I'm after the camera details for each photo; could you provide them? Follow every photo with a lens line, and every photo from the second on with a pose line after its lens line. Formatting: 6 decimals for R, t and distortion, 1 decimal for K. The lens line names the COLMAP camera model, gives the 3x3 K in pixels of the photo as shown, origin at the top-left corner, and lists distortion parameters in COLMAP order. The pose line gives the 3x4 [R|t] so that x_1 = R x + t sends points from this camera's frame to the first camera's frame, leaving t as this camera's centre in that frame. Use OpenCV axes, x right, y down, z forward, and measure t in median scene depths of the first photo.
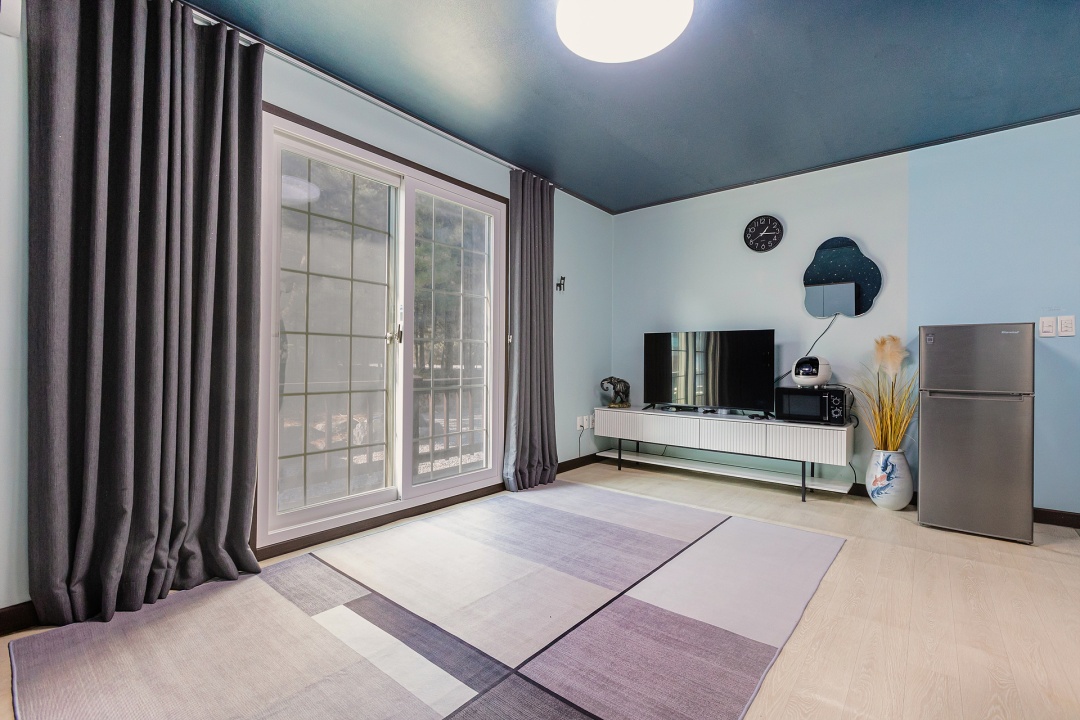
lens RADIAL K [[483.6, 0, 537.9], [0, 483.6, 360.8], [0, 0, 1]] dist [-0.001337, -0.000407]
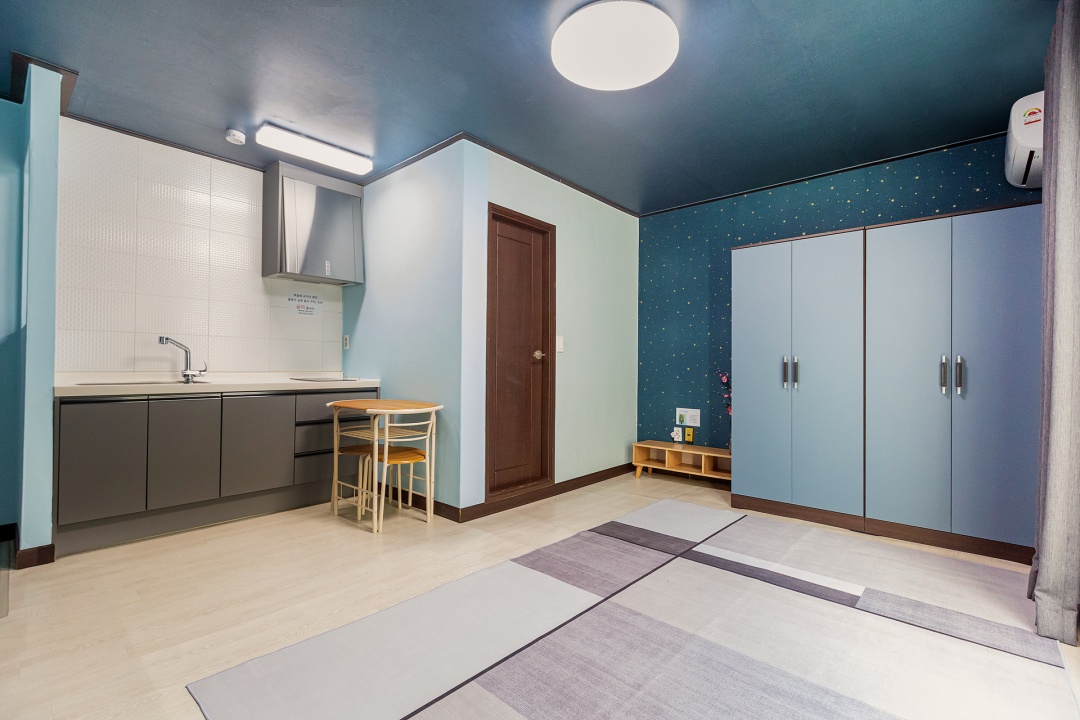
lens RADIAL K [[483.6, 0, 541.2], [0, 483.6, 363.8], [0, 0, 1]] dist [-0.001337, -0.000407]
pose [[-0.998845, -0.016462, 0.045133, 0.263245], [-0.017077, 0.999766, -0.013270, -0.003696], [-0.044904, -0.014026, -0.998893, 1.959757]]
